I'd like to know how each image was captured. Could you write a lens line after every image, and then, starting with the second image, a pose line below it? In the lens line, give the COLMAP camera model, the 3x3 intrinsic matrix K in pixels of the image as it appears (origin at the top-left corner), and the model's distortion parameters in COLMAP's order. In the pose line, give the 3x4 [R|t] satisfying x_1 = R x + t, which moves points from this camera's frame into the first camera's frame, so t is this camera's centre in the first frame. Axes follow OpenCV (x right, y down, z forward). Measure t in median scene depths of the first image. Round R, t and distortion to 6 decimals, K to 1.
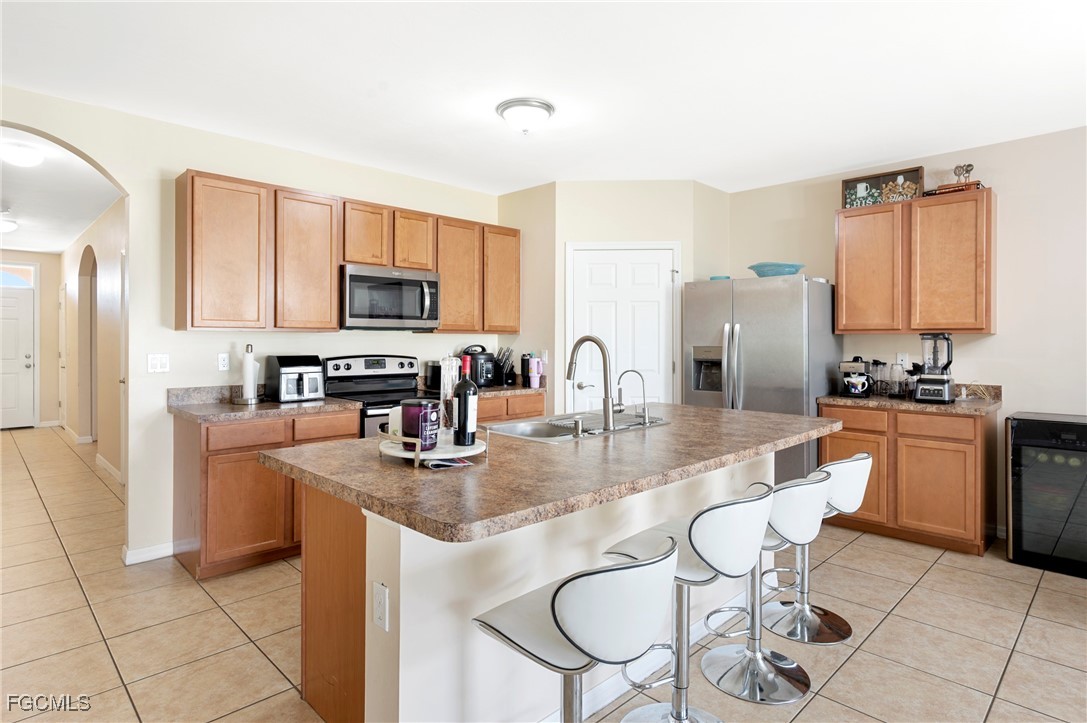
lens RADIAL K [[577.8, 0, 513.6], [0, 577.8, 329.2], [0, 0, 1]] dist [-0.005877, 0.000051]
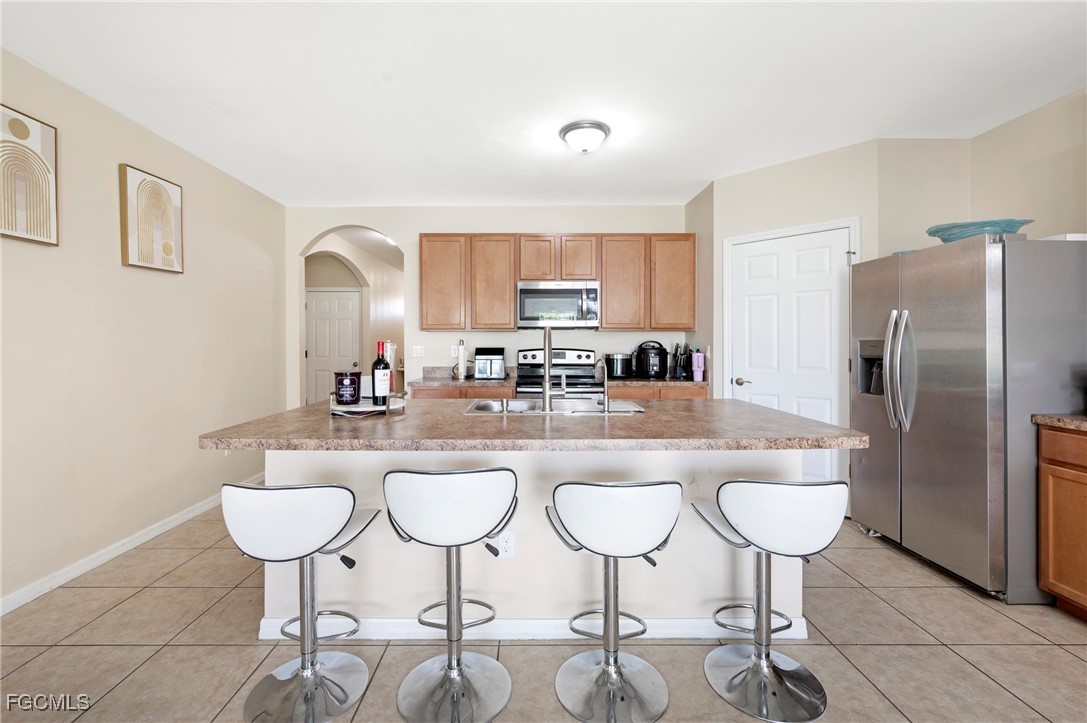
lens RADIAL K [[454.3, 0, 538.2], [0, 454.3, 347.7], [0, 0, 1]] dist [-0.001673, -0.000308]
pose [[0.729922, 0.003045, -0.683524, 0.456775], [0.013741, 0.999723, 0.019127, 0.023507], [0.683392, -0.023354, 0.729678, 0.226128]]
